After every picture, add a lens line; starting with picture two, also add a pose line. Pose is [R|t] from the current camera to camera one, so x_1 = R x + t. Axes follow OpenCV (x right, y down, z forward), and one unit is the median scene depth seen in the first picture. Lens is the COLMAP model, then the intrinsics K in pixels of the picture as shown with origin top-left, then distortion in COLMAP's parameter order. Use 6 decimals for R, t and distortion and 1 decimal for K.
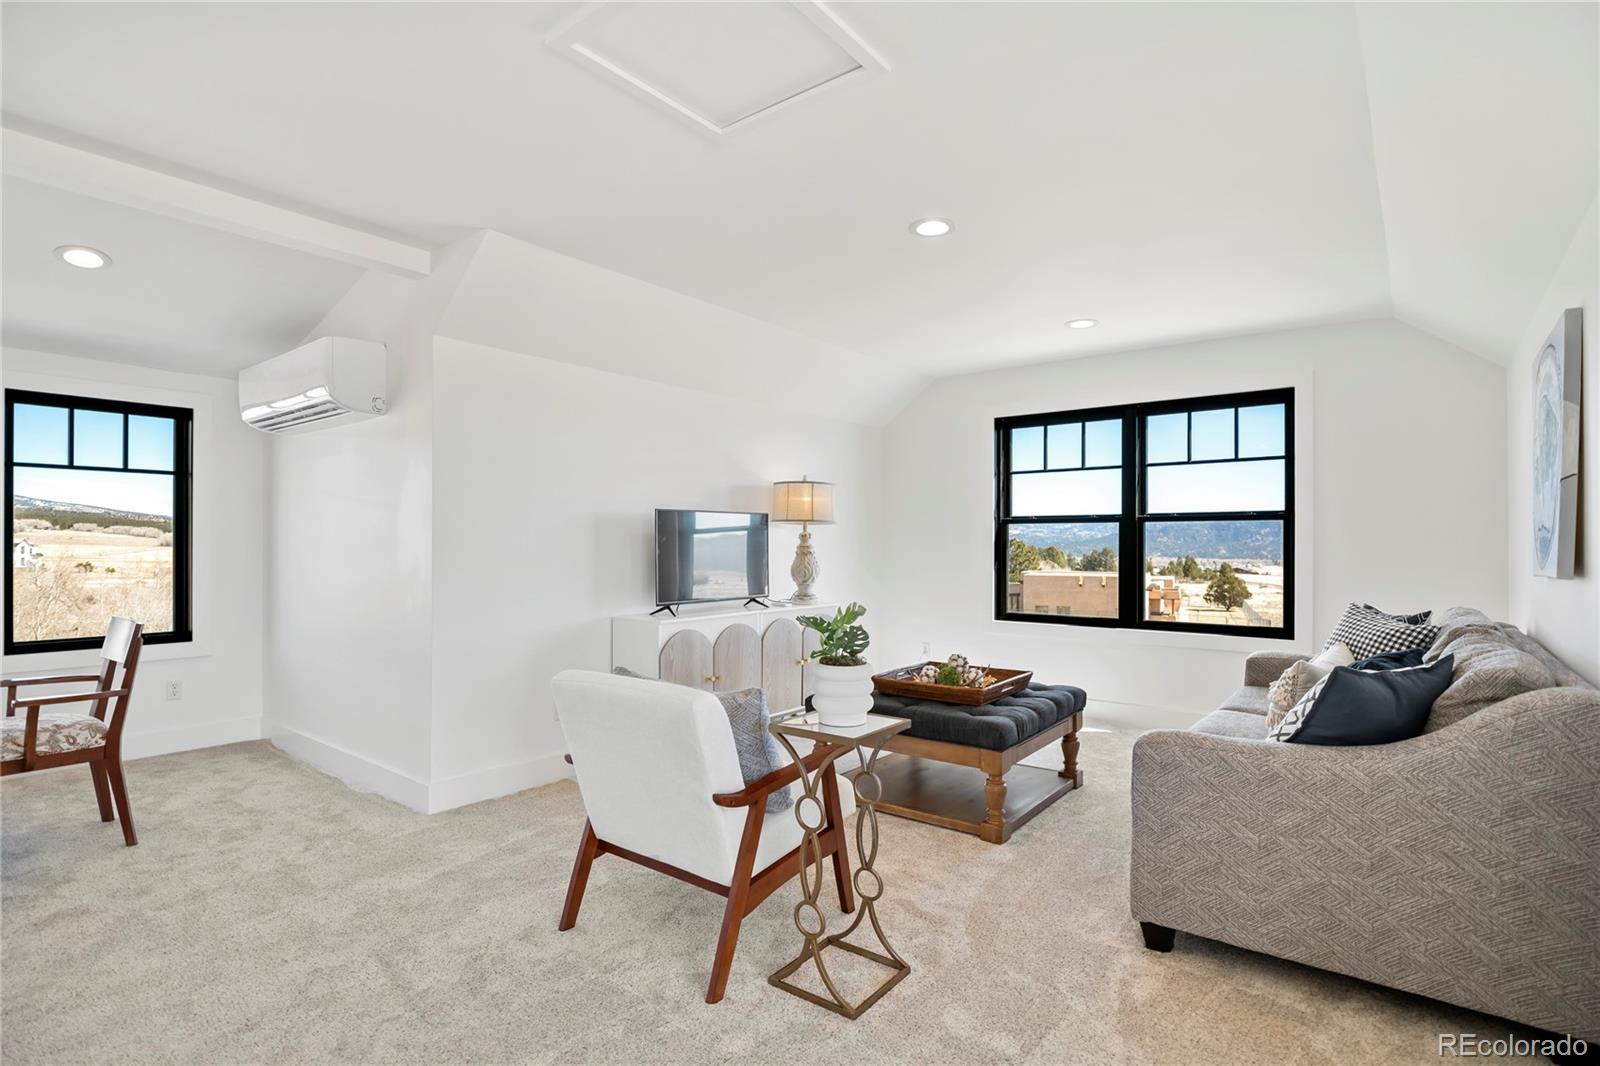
lens RADIAL K [[783.5, 0, 810.5], [0, 783.5, 553.0], [0, 0, 1]] dist [-0.016072, -0.000940]
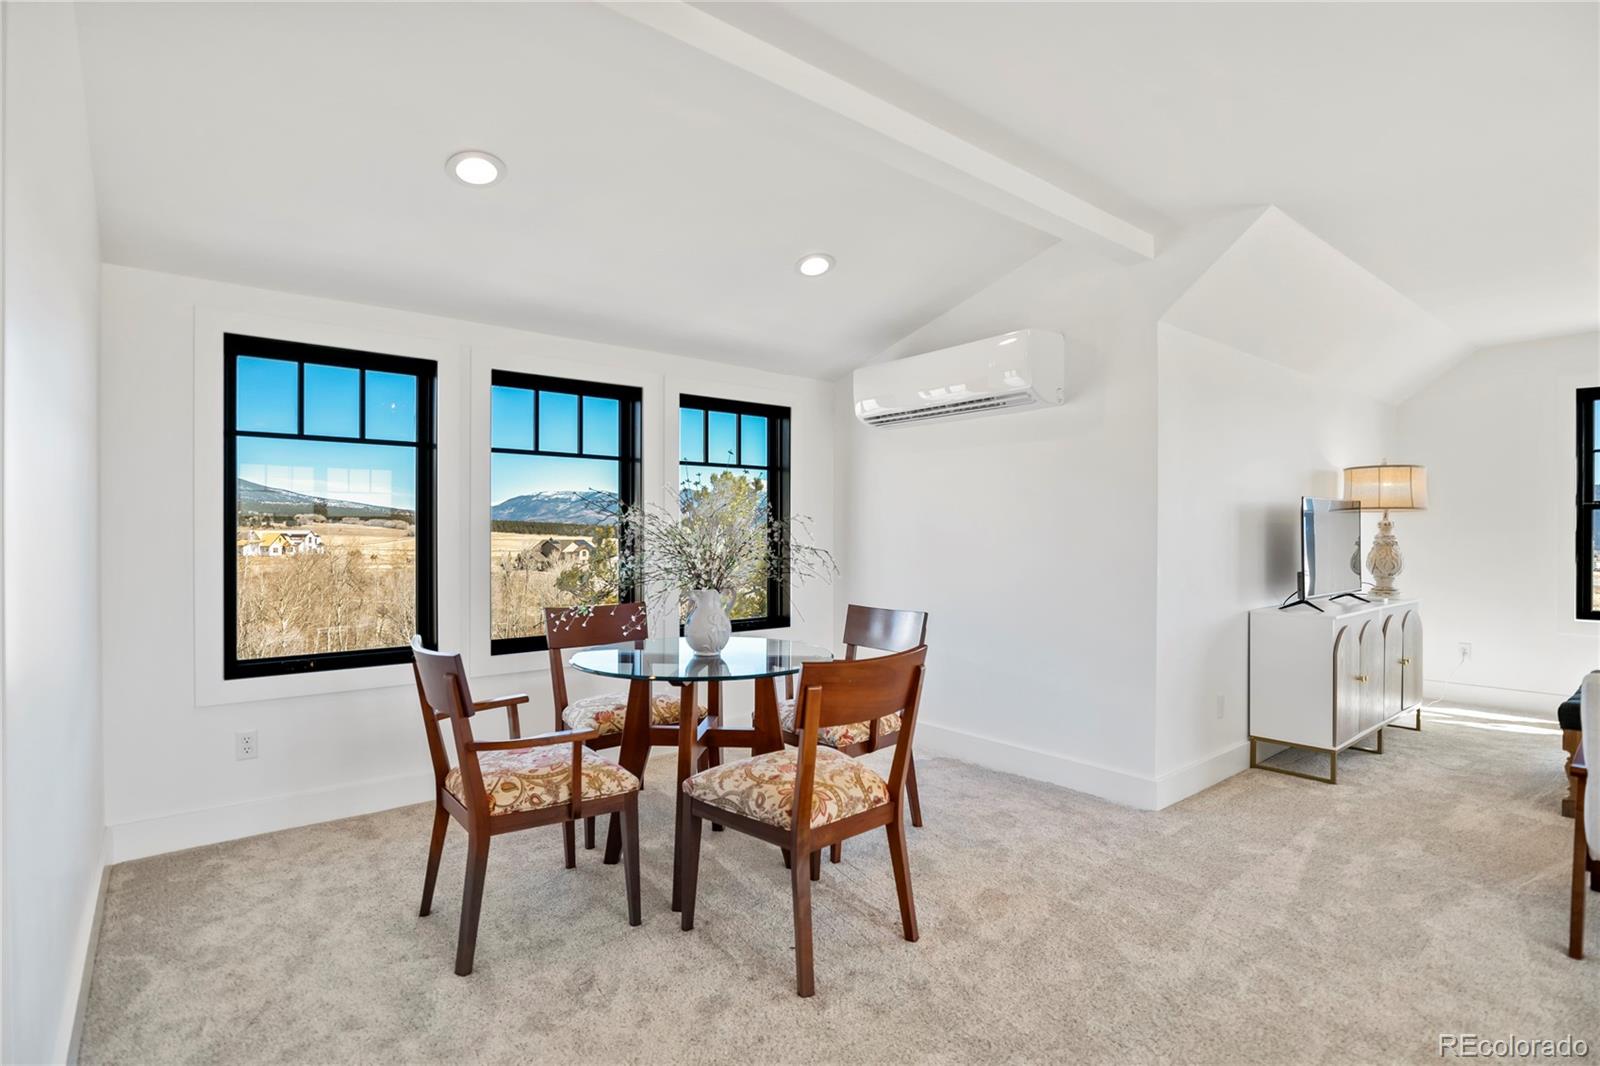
lens RADIAL K [[783.5, 0, 811.3], [0, 783.5, 537.1], [0, 0, 1]] dist [-0.016072, -0.000940]
pose [[0.975454, -0.001902, -0.220196, -0.532895], [0.000450, 0.999978, -0.006644, -0.001594], [0.220203, 0.006382, 0.975433, -0.039293]]
